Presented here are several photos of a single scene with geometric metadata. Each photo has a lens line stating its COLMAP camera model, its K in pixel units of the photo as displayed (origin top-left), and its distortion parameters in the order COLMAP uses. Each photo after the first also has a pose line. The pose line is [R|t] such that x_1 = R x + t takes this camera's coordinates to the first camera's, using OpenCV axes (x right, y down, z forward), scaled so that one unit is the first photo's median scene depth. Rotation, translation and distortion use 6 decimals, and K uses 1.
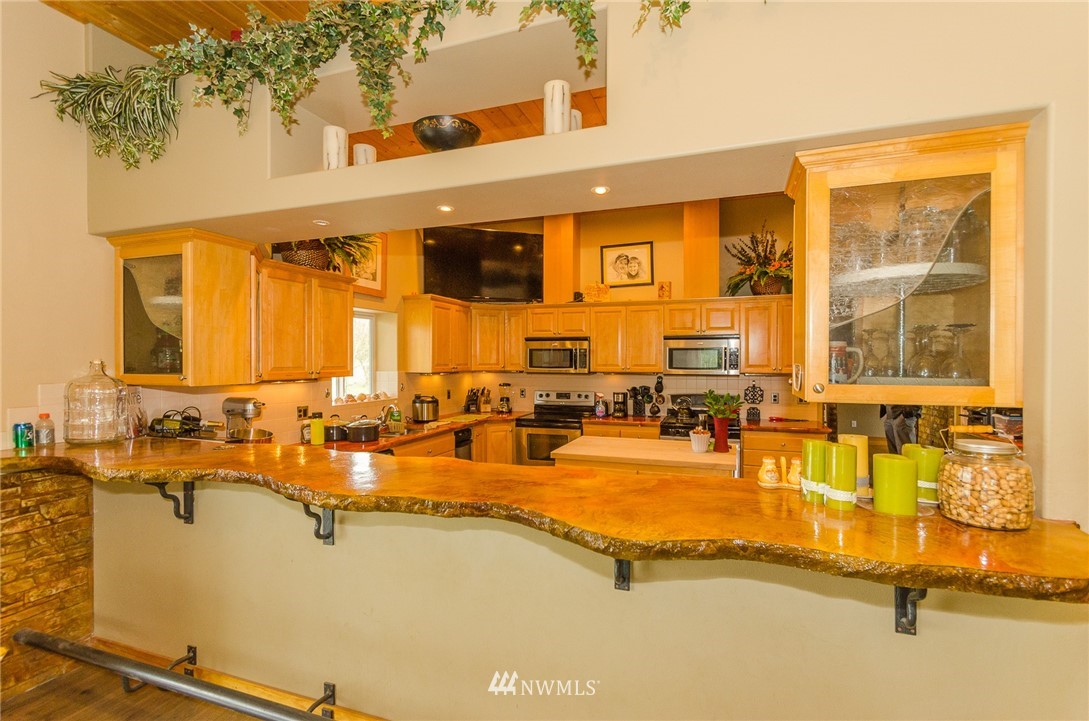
lens RADIAL K [[487.1, 0, 545.8], [0, 487.1, 354.0], [0, 0, 1]] dist [-0.004610, -0.000104]
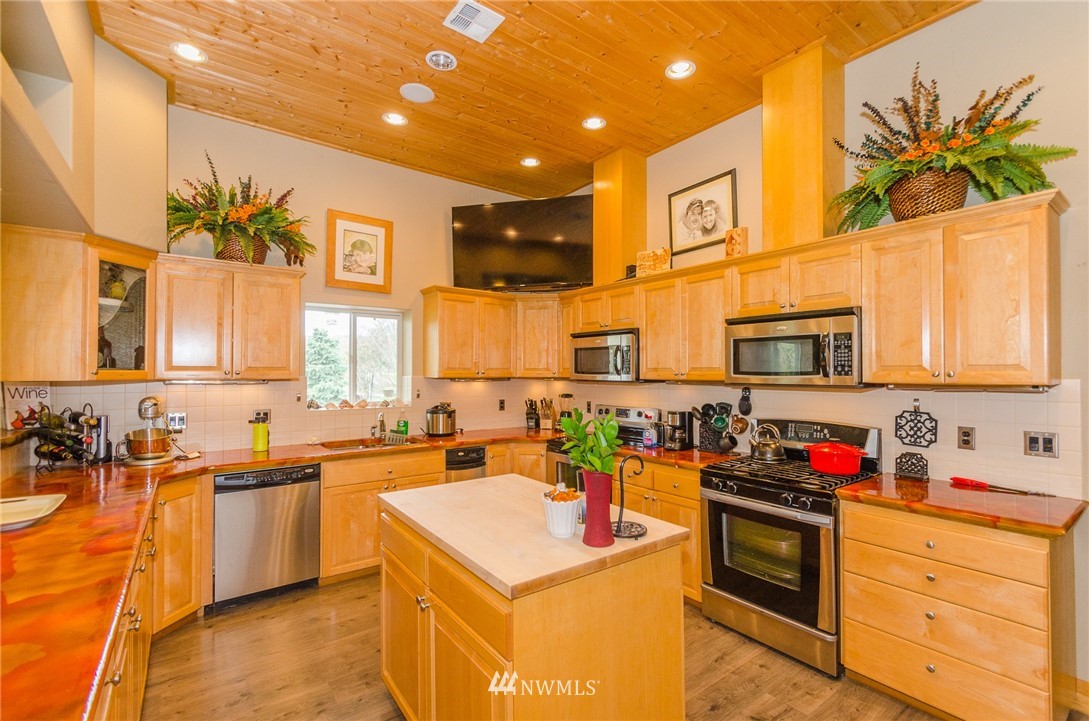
lens RADIAL K [[487.1, 0, 547.8], [0, 487.1, 359.2], [0, 0, 1]] dist [-0.004610, -0.000104]
pose [[0.845030, -0.012170, -0.534581, 0.351857], [0.003511, 0.999846, -0.017213, 0.020340], [0.534708, 0.012668, 0.844942, 0.359818]]
